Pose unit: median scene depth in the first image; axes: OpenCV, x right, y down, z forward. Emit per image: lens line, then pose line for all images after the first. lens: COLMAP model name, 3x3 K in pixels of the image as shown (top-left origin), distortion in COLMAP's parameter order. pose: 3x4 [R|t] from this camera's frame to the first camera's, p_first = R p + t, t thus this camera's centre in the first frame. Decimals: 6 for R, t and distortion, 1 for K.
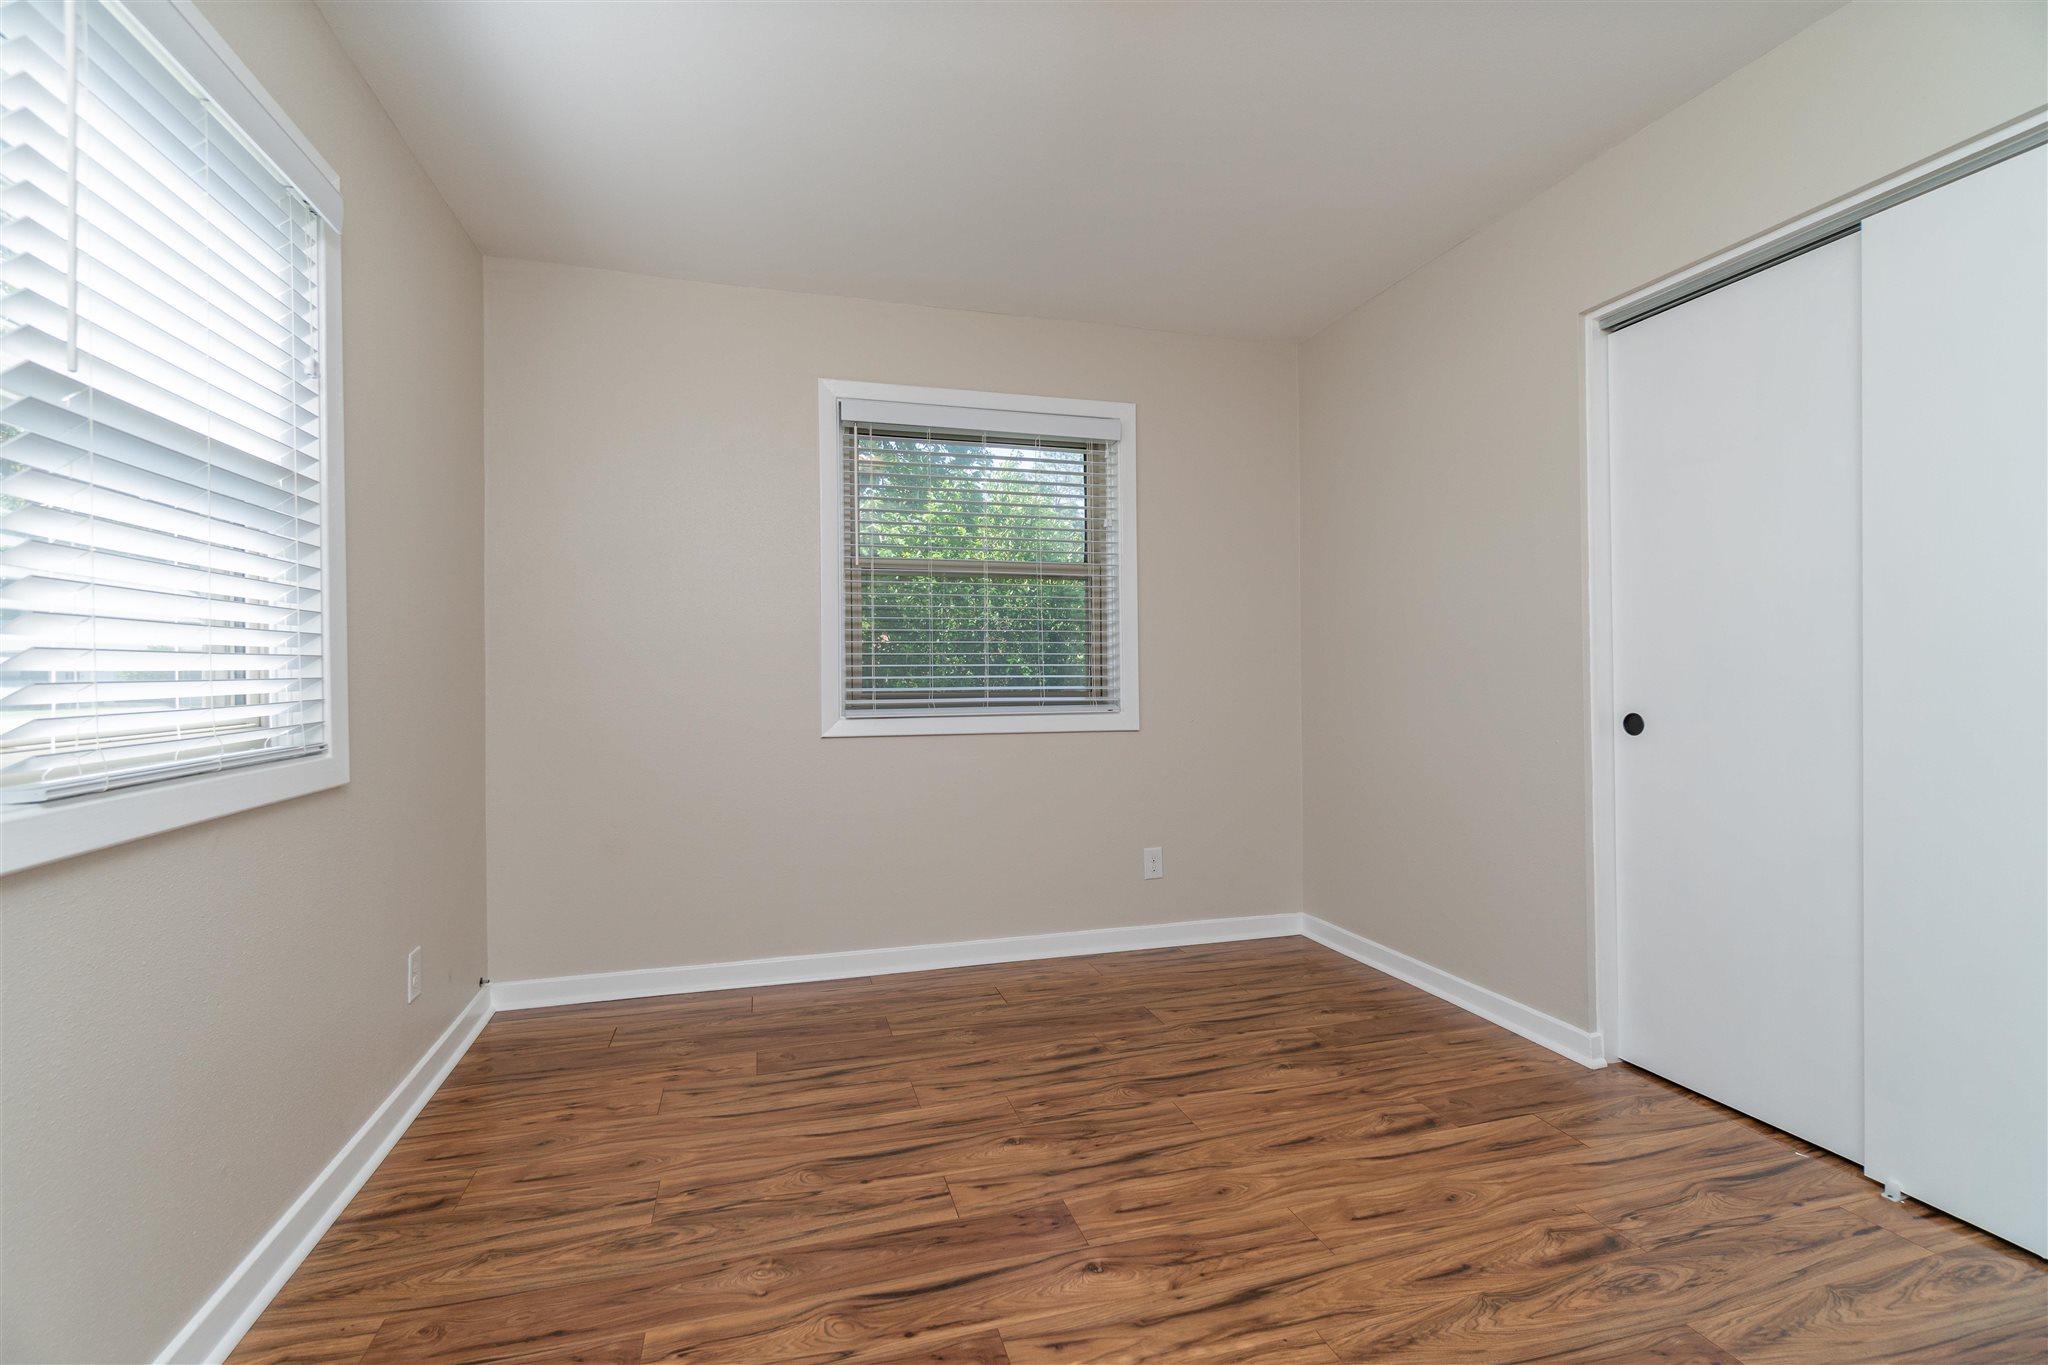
lens RADIAL K [[910.7, 0, 1051.2], [0, 910.7, 679.6], [0, 0, 1]] dist [0.000819, 0.000594]
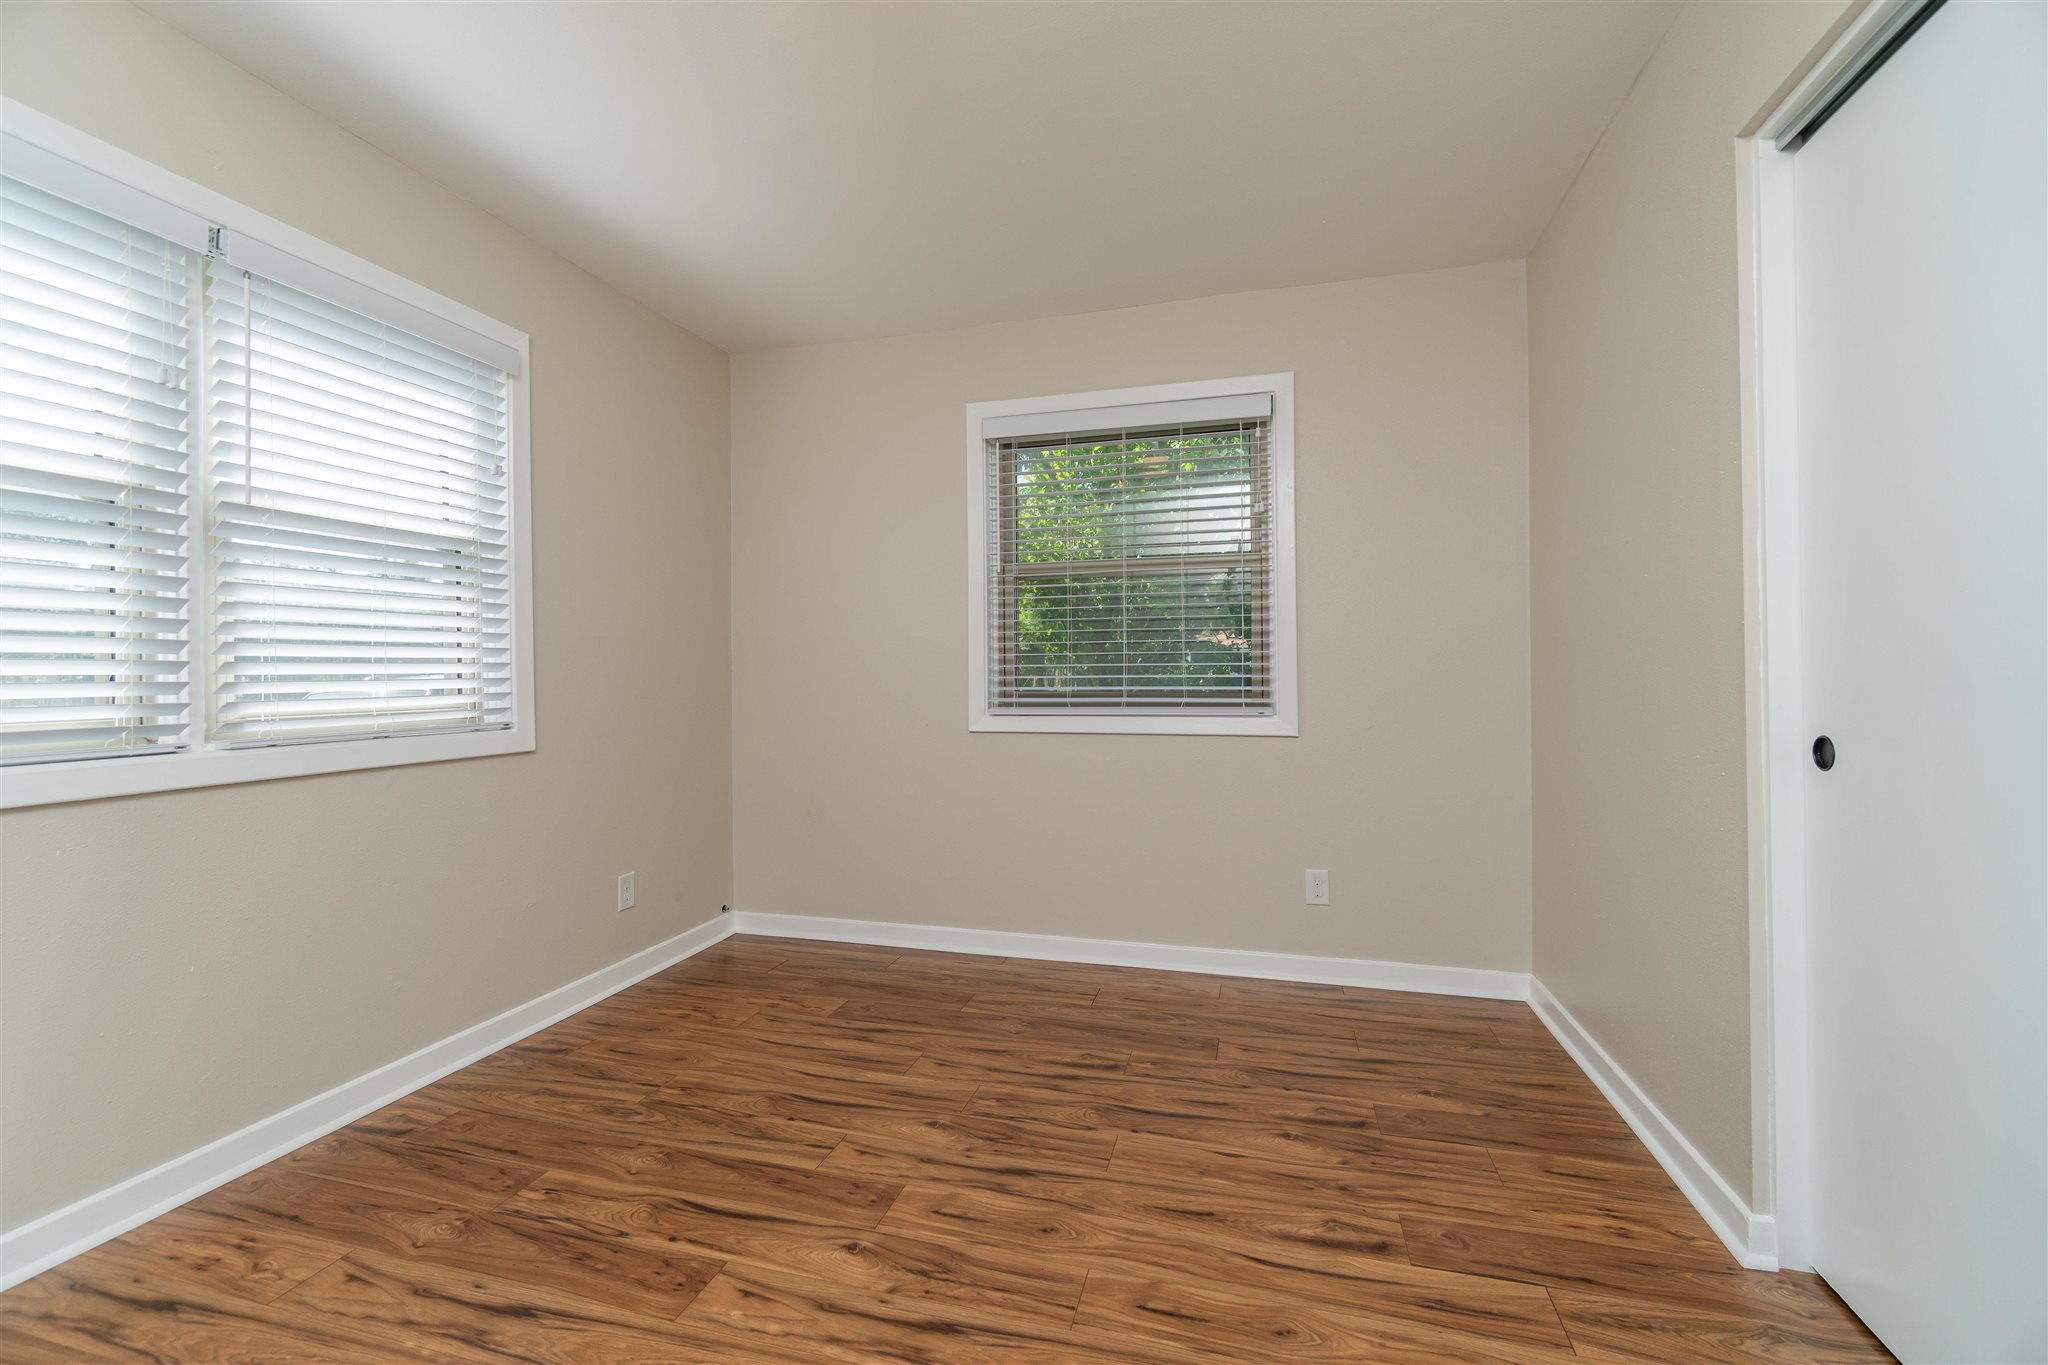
lens RADIAL K [[901.4, 0, 1023.6], [0, 901.4, 678.2], [0, 0, 1]] dist [-0.001669, 0.000854]
pose [[0.839908, 0.001002, -0.542728, 0.506030], [-0.000389, 0.999999, 0.001245, -0.003021], [0.542729, -0.000834, 0.839908, 0.161431]]
